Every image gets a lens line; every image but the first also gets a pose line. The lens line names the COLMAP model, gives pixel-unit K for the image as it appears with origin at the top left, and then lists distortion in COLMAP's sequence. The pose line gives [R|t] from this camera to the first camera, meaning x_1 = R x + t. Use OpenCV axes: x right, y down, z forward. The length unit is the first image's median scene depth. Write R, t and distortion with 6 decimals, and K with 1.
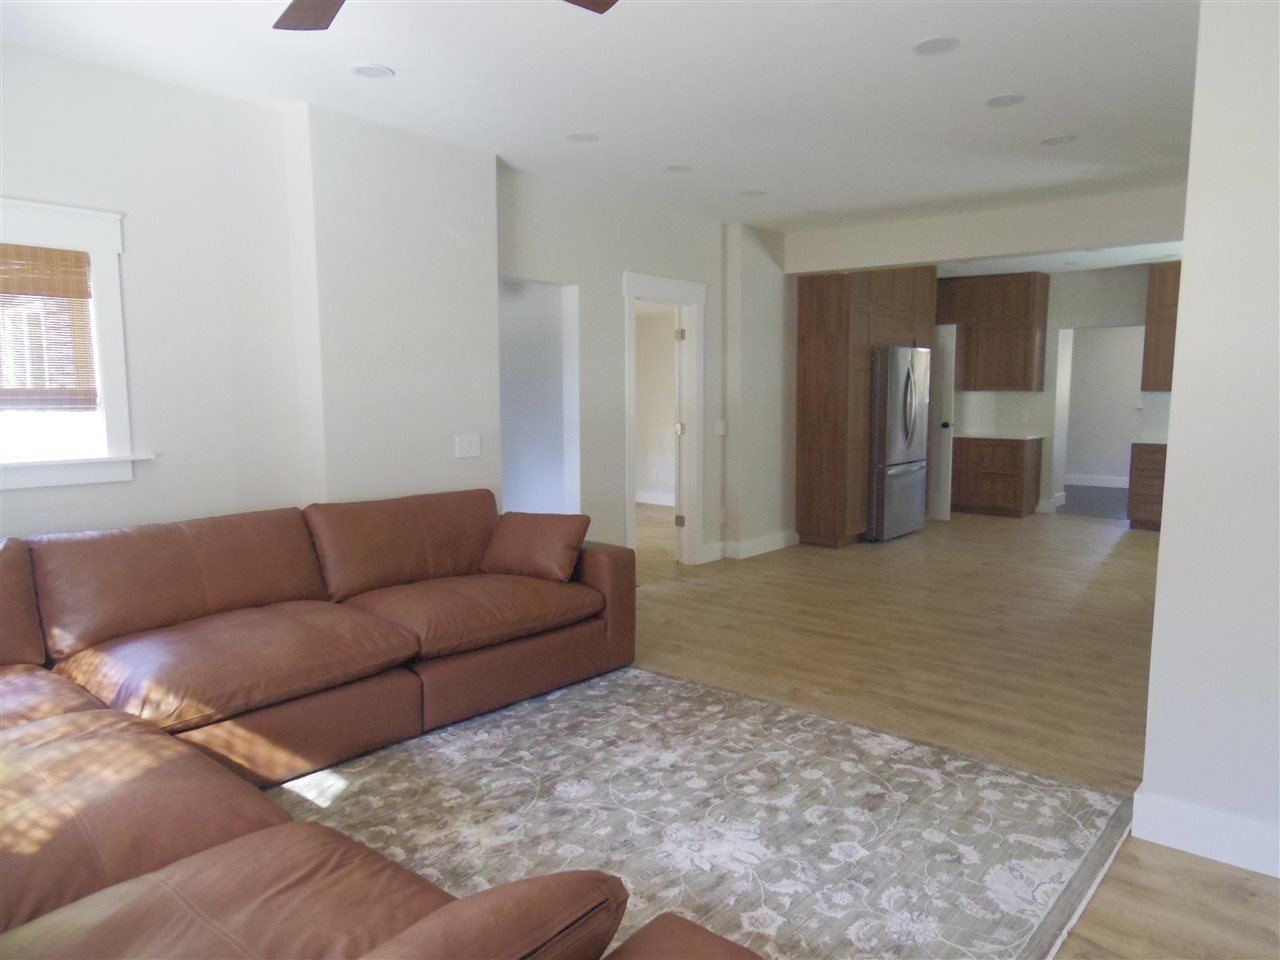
lens RADIAL K [[848.6, 0, 640.0], [0, 848.6, 480.0], [0, 0, 1]] dist [0.002053, -0.000394]
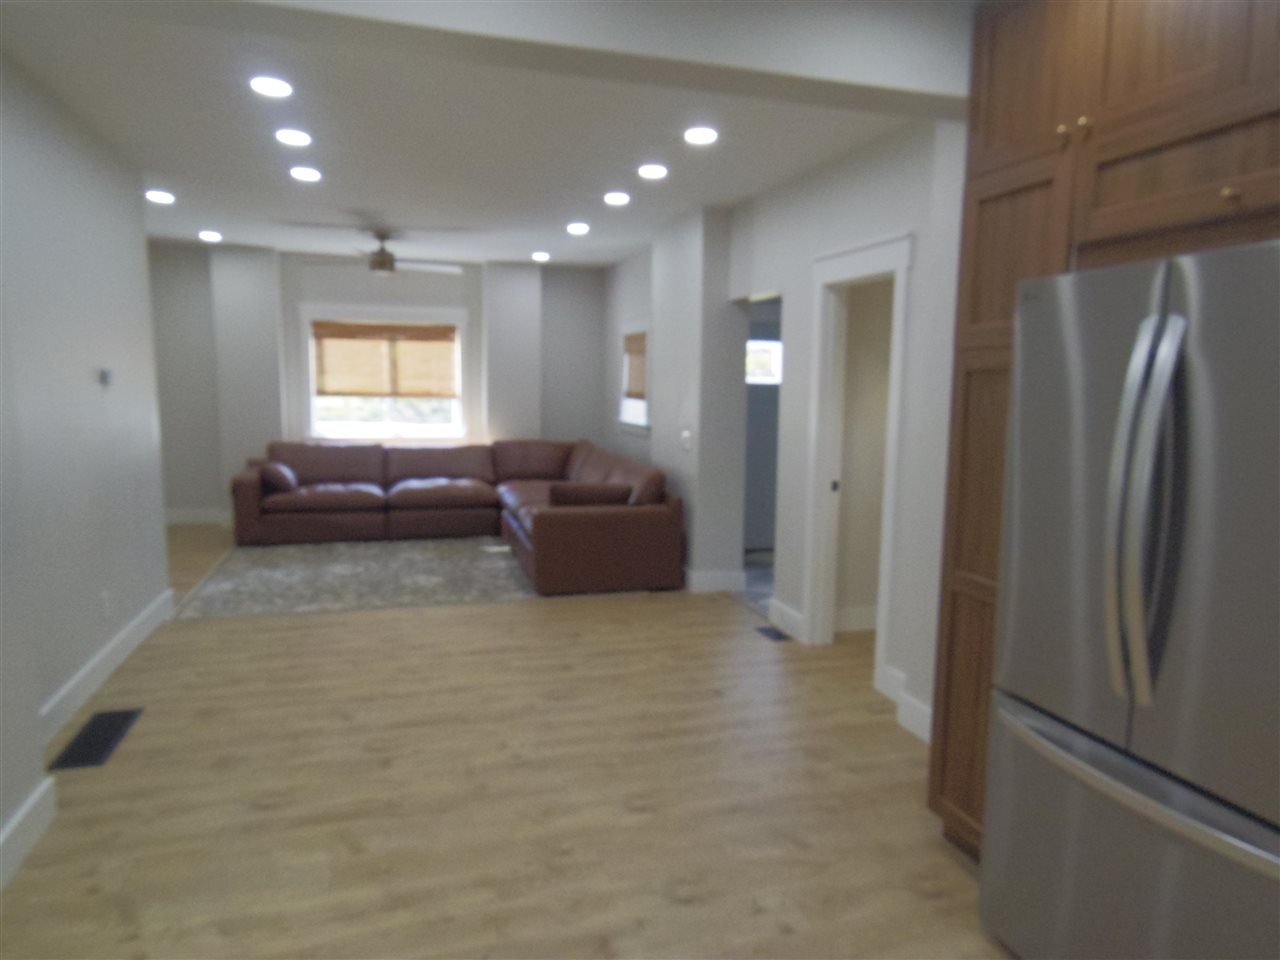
lens RADIAL K [[848.6, 0, 640.0], [0, 848.6, 480.0], [0, 0, 1]] dist [0.002053, -0.000394]
pose [[-0.520675, 0.076978, -0.850277, 0.887242], [-0.109991, 0.981579, 0.156219, -0.162289], [0.846640, 0.174862, -0.502617, 1.531991]]
